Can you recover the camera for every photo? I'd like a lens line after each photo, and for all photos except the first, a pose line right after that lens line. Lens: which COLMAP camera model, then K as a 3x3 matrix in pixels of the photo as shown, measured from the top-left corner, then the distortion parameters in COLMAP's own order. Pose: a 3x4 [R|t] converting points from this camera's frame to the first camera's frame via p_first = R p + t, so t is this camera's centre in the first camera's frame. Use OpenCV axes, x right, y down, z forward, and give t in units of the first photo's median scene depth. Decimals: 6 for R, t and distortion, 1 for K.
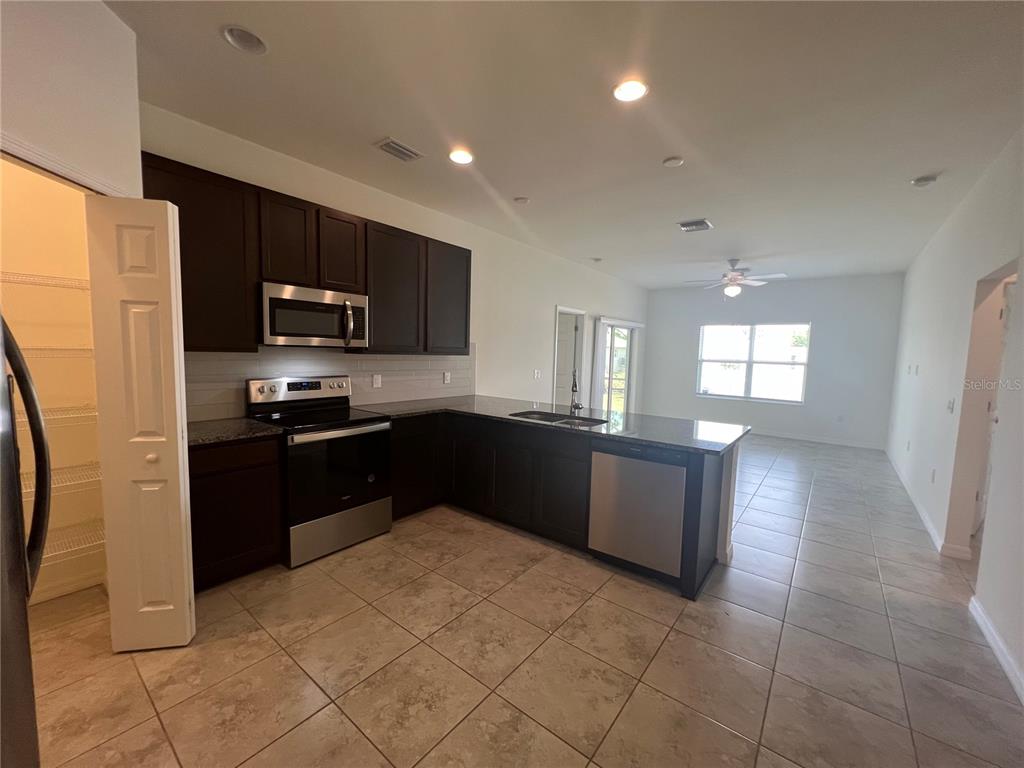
lens RADIAL K [[409.2, 0, 510.0], [0, 409.2, 371.0], [0, 0, 1]] dist [0.000319, 0.000659]
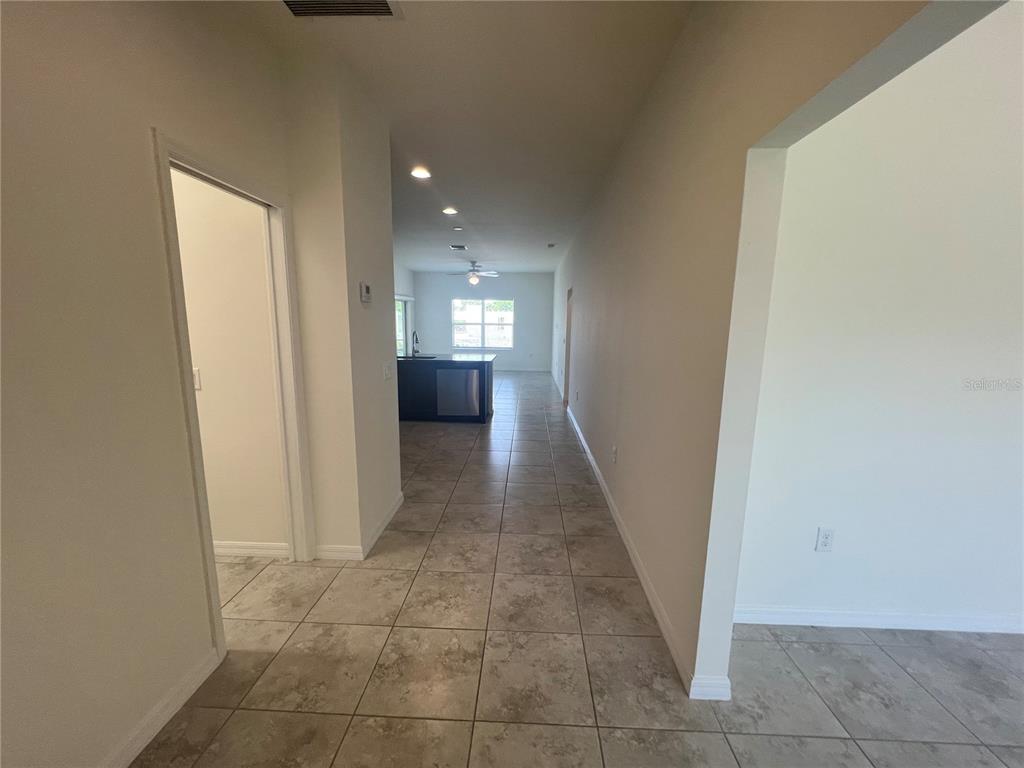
lens RADIAL K [[409.2, 0, 509.8], [0, 409.2, 383.9], [0, 0, 1]] dist [0.000319, 0.000659]
pose [[0.808952, -0.111118, 0.577278, -0.571254], [0.042295, 0.990430, 0.131376, 0.007022], [-0.586351, -0.081861, 0.805910, -0.747805]]
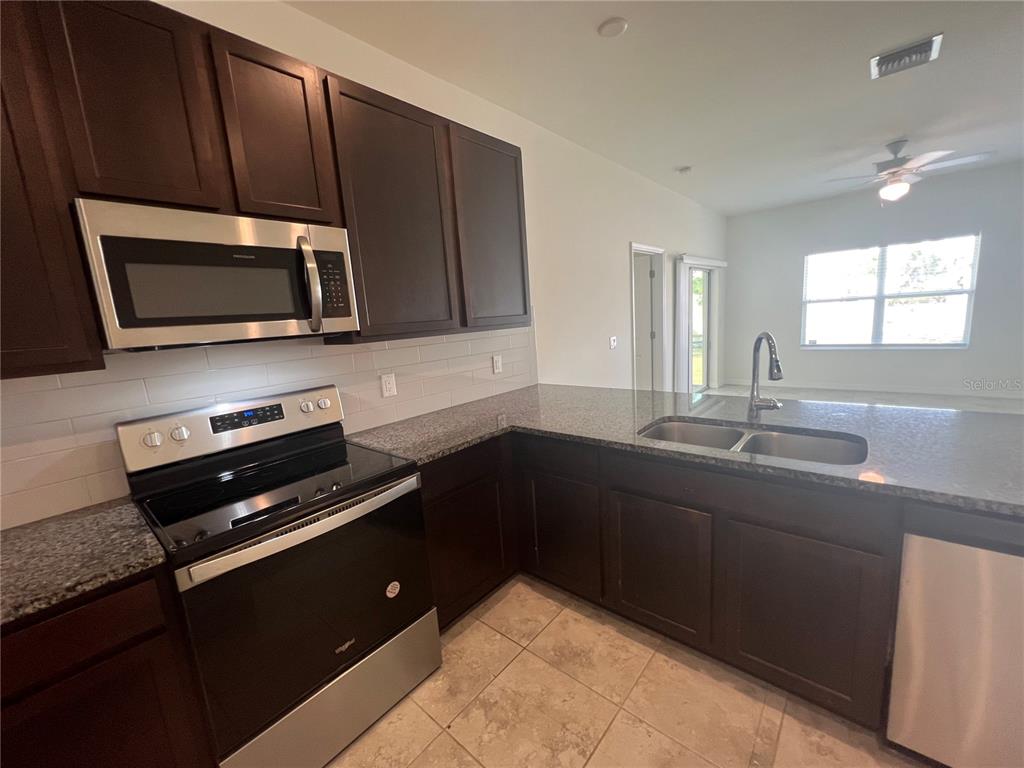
lens RADIAL K [[409.2, 0, 502.0], [0, 409.2, 372.9], [0, 0, 1]] dist [0.000319, 0.000659]
pose [[0.992754, -0.087554, -0.082306, -0.119119], [0.094380, 0.992066, 0.083057, -0.028425], [0.074381, -0.090223, 0.993140, 0.451681]]
